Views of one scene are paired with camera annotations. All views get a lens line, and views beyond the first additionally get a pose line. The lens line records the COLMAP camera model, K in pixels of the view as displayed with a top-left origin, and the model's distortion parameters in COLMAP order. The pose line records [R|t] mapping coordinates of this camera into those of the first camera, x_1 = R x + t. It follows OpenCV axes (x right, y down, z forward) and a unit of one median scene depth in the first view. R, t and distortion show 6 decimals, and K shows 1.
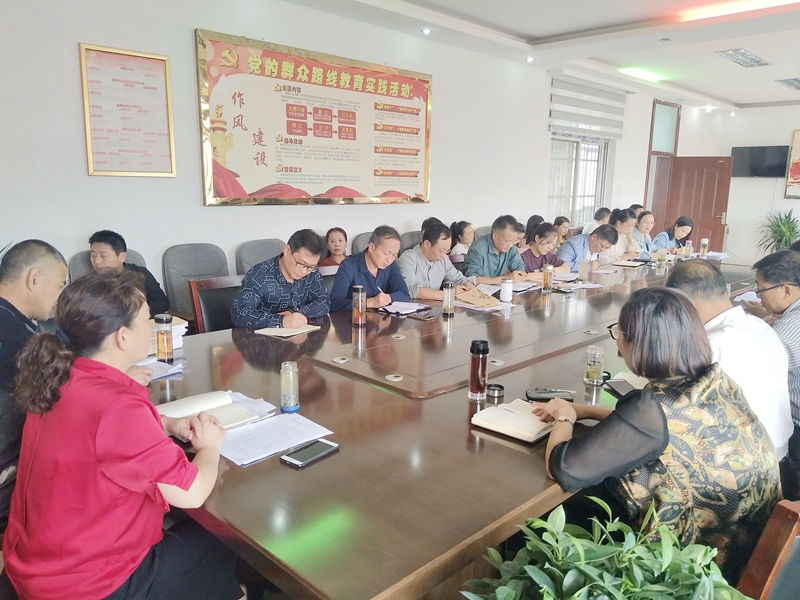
lens RADIAL K [[614.2, 0, 394.0], [0, 614.2, 301.0], [0, 0, 1]] dist [0.094437, -0.109329]
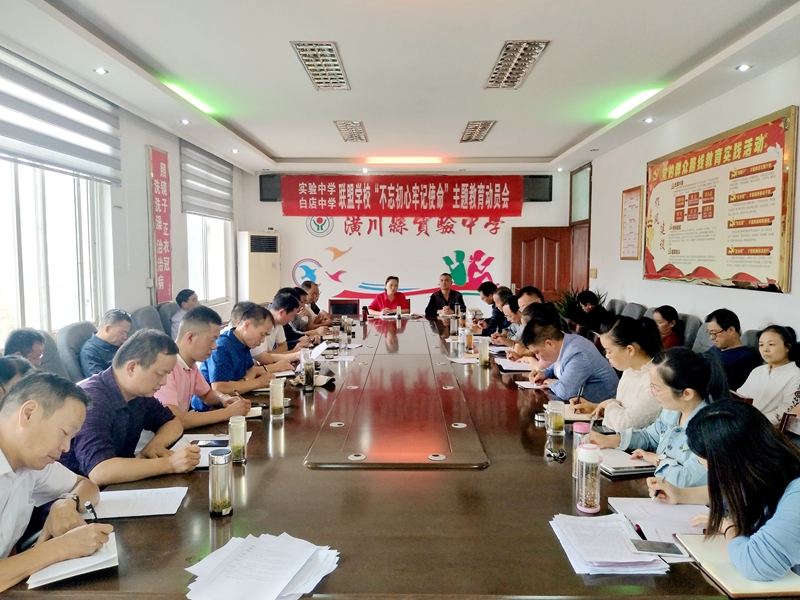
lens RADIAL K [[614.2, 0, 402.9], [0, 614.2, 306.6], [0, 0, 1]] dist [0.094437, -0.109329]
pose [[-0.718752, 0.049339, -0.693513, 0.986743], [-0.133433, 0.969148, 0.207238, -0.281038], [0.682342, 0.241490, -0.689994, 1.451770]]
